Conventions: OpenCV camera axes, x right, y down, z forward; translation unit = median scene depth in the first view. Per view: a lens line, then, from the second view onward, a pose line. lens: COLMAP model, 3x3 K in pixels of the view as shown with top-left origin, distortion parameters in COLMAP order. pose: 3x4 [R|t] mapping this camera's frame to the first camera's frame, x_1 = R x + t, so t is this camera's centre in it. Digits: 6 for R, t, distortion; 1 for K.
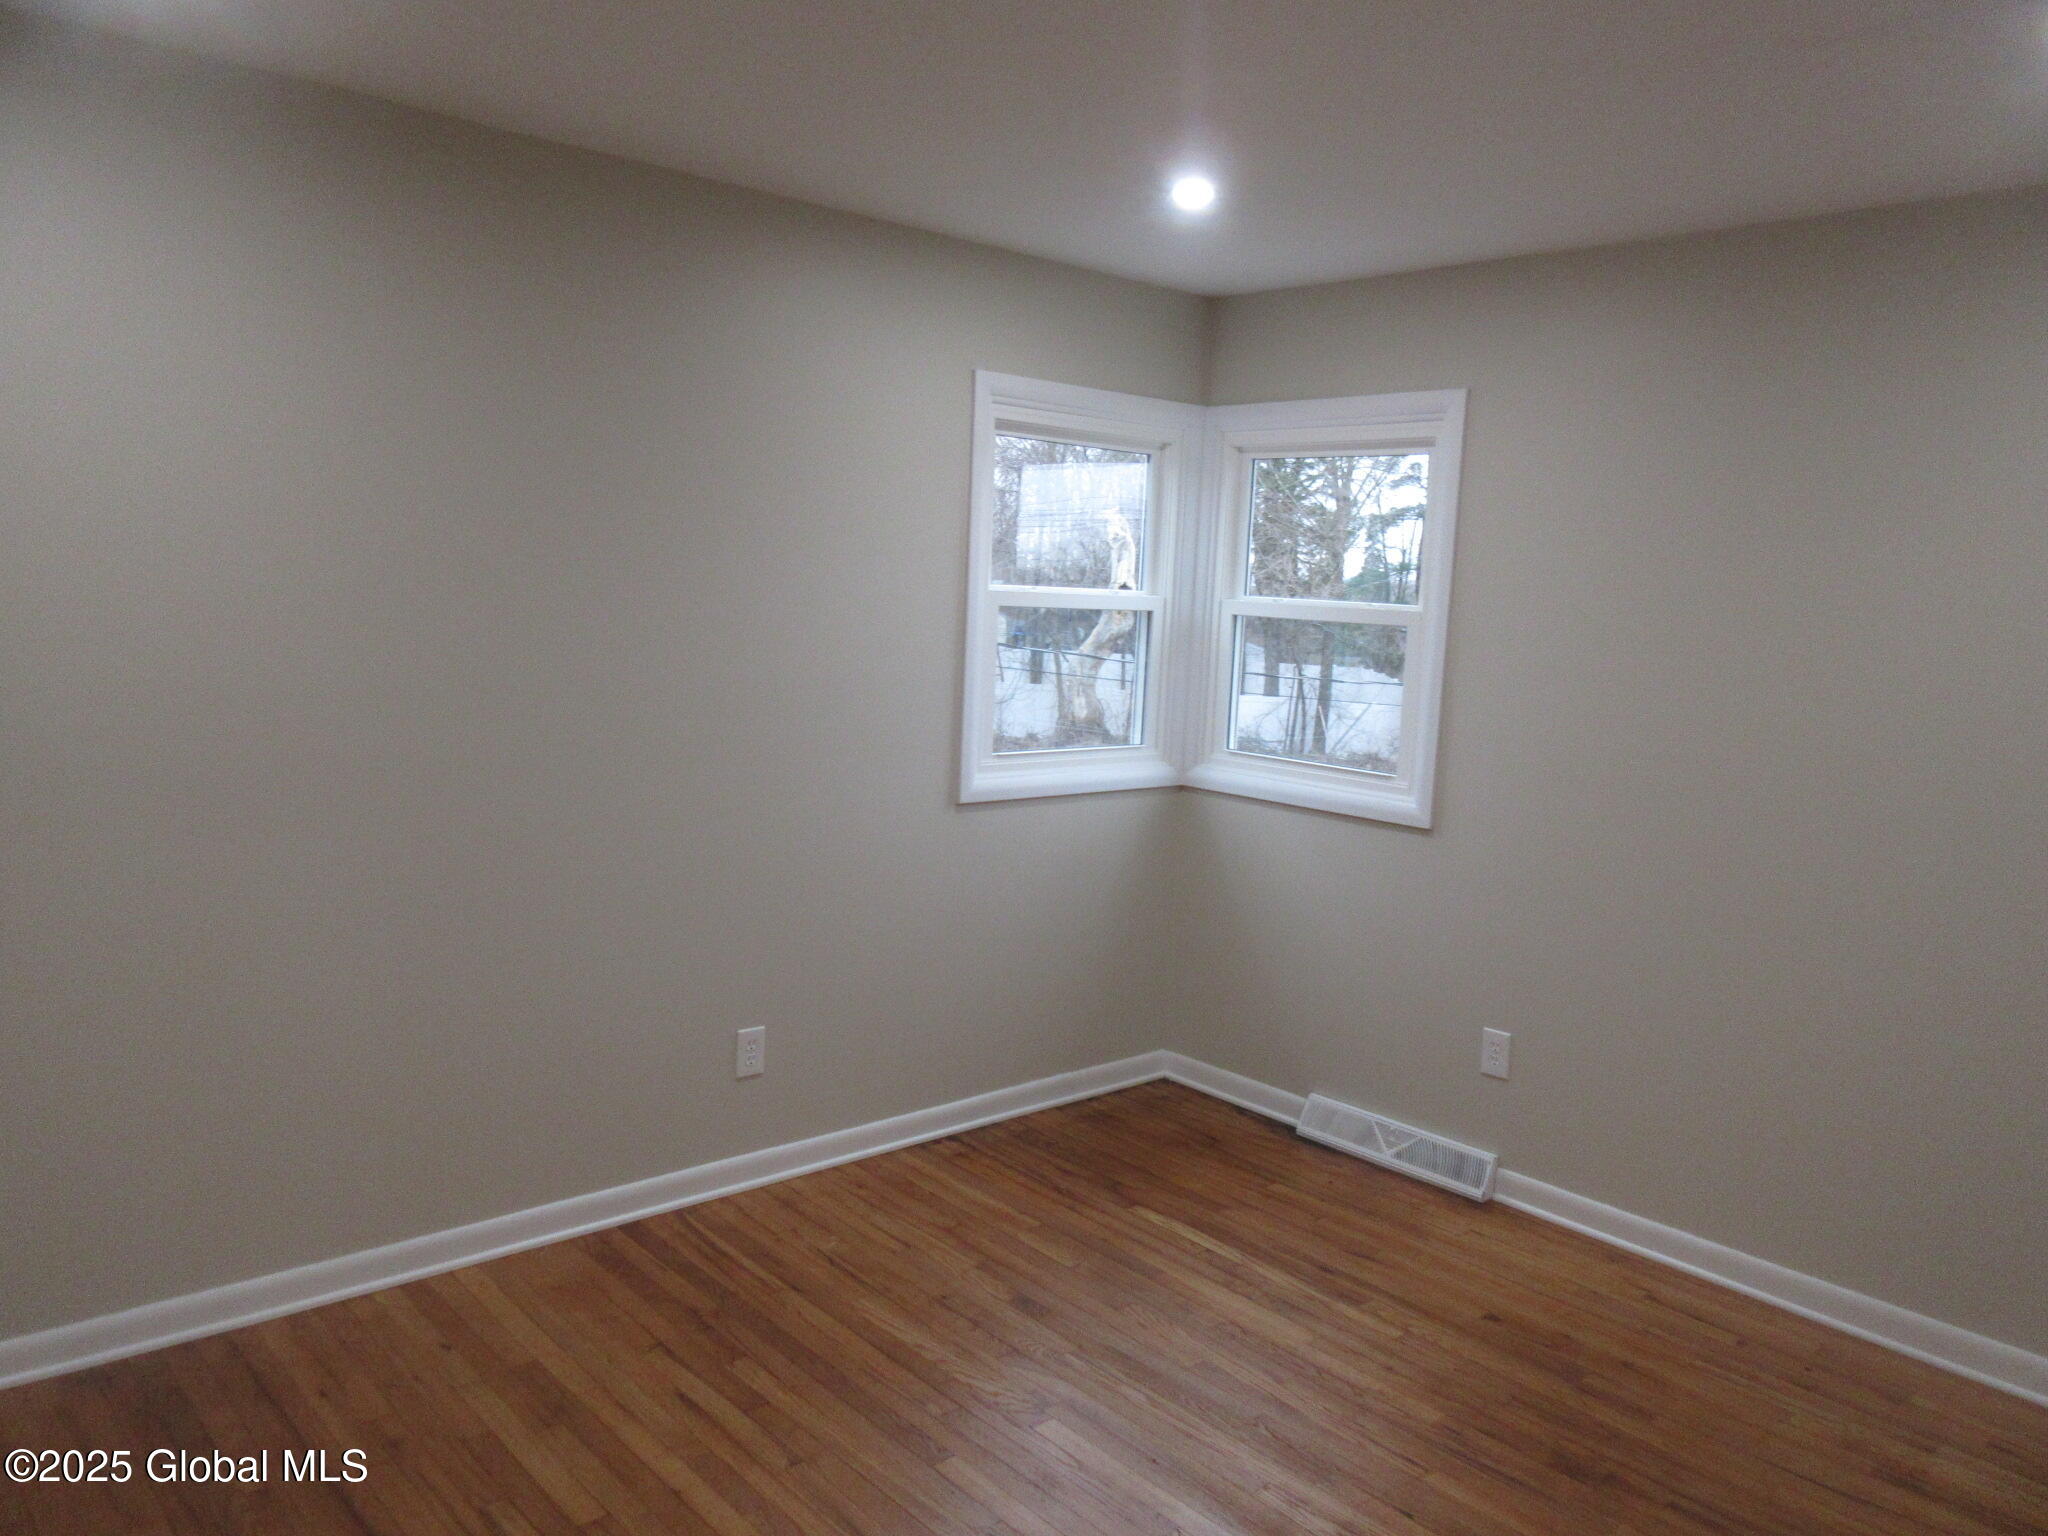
lens RADIAL K [[1522.7, 0, 1026.4], [0, 1522.7, 773.7], [0, 0, 1]] dist [0.004437, -0.003195]
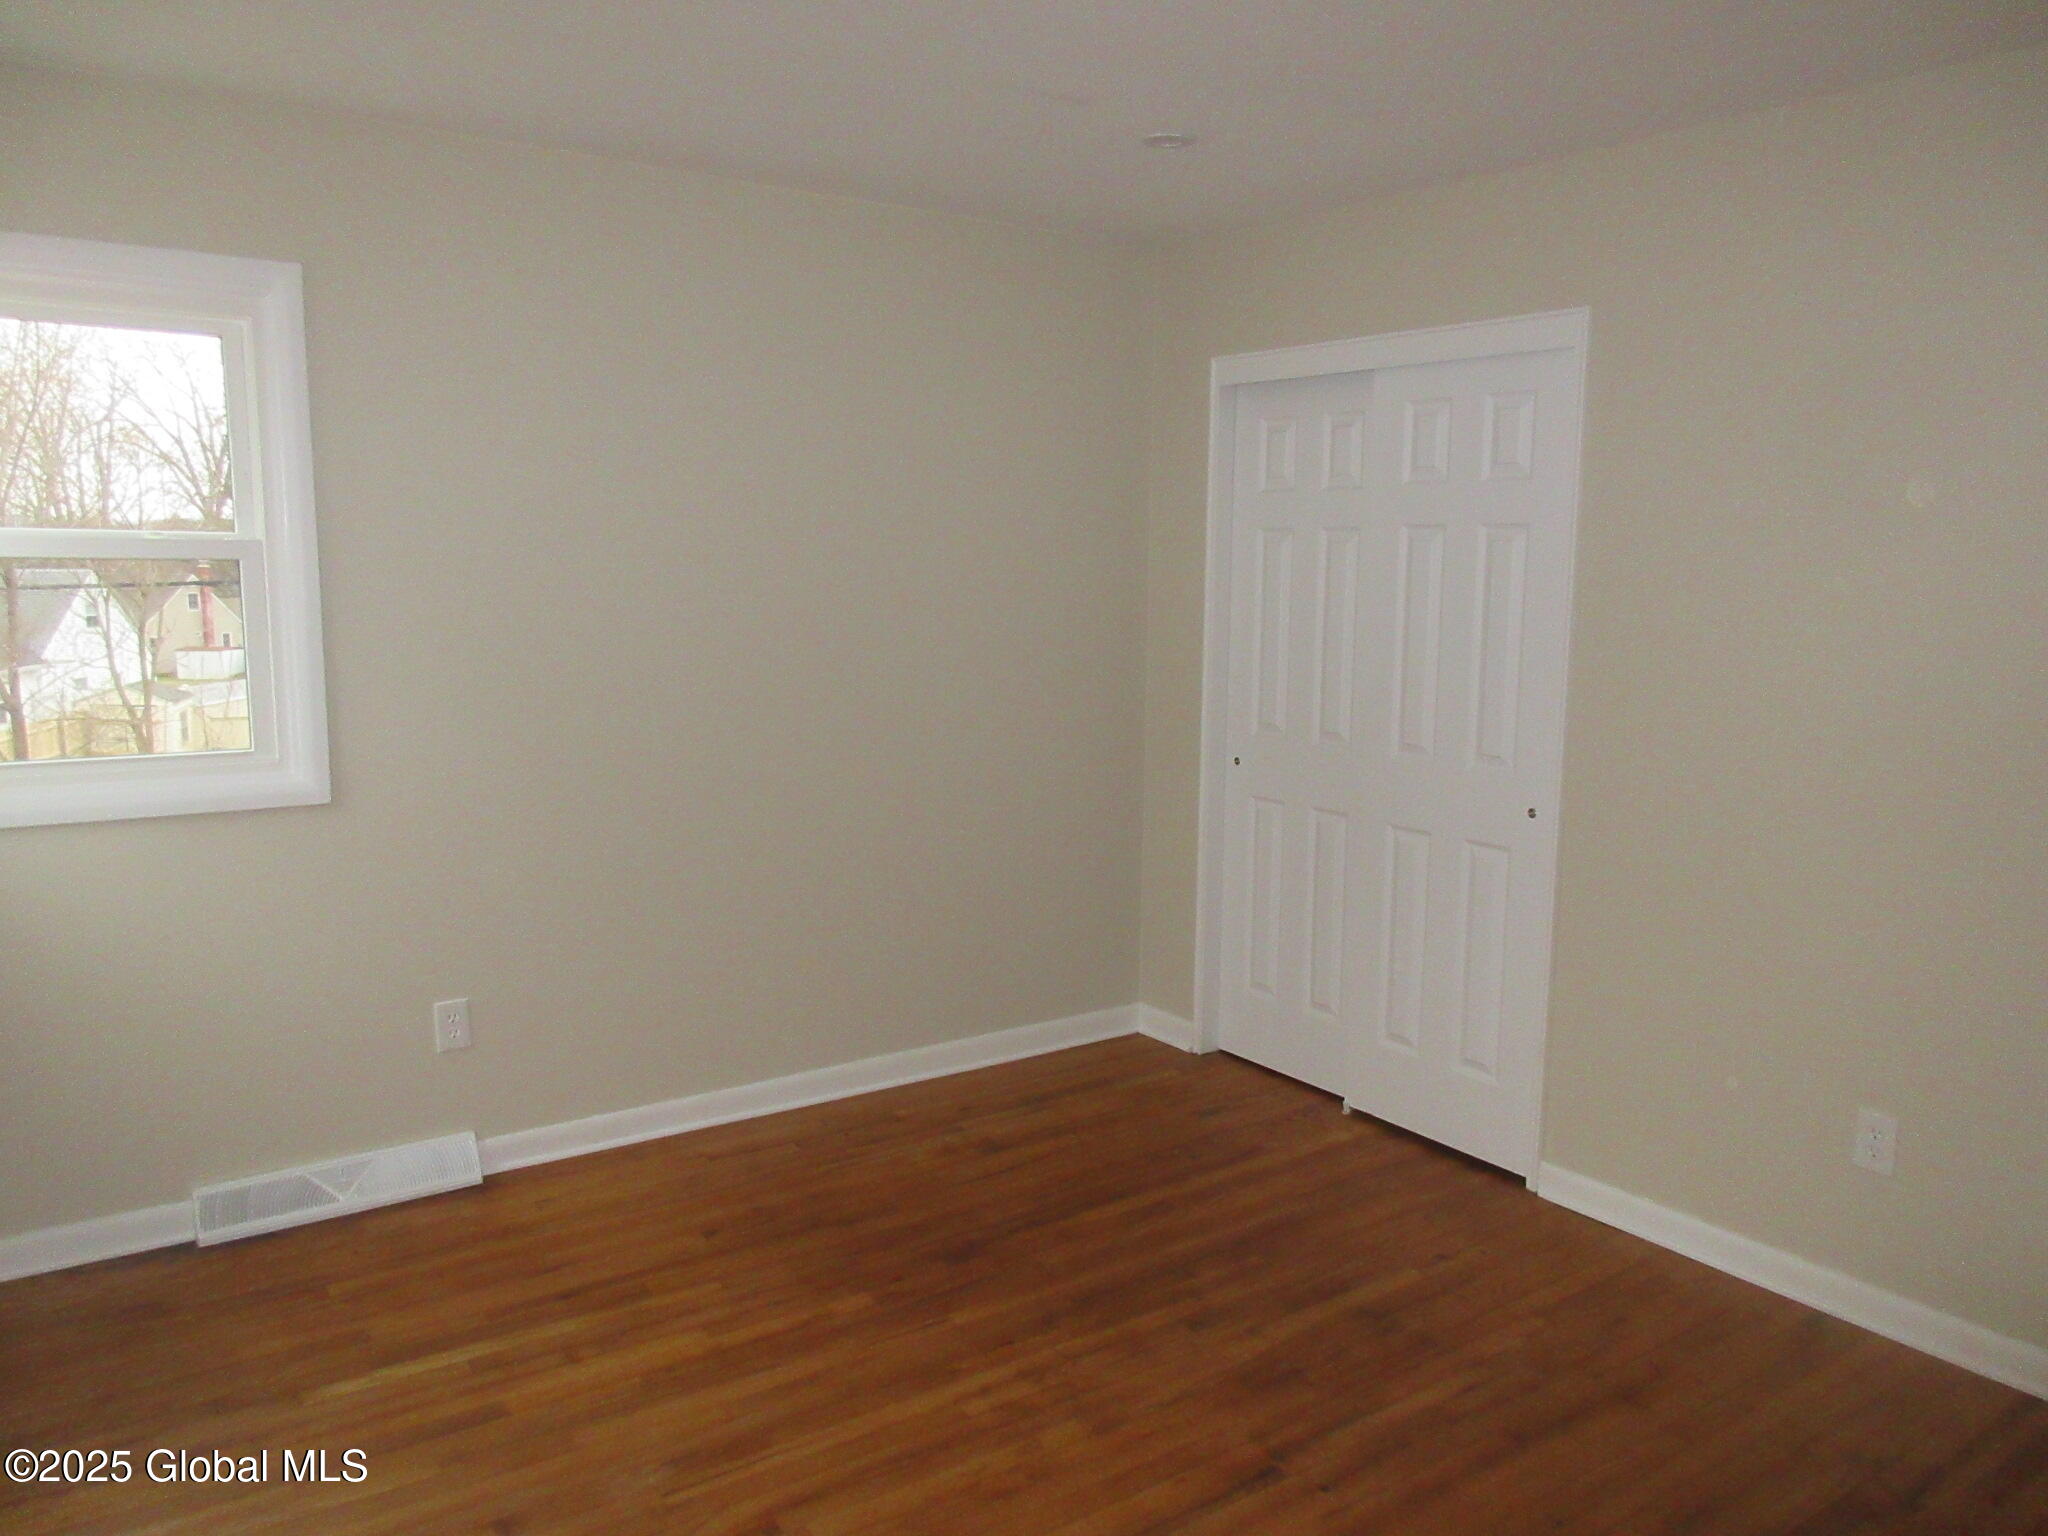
lens RADIAL K [[1522.7, 0, 1026.4], [0, 1522.7, 773.7], [0, 0, 1]] dist [0.004437, -0.003195]
pose [[0.114029, -0.189711, 0.975196, -0.492002], [0.118379, 0.977200, 0.176259, -0.080641], [-0.986399, 0.095344, 0.133887, 0.503305]]
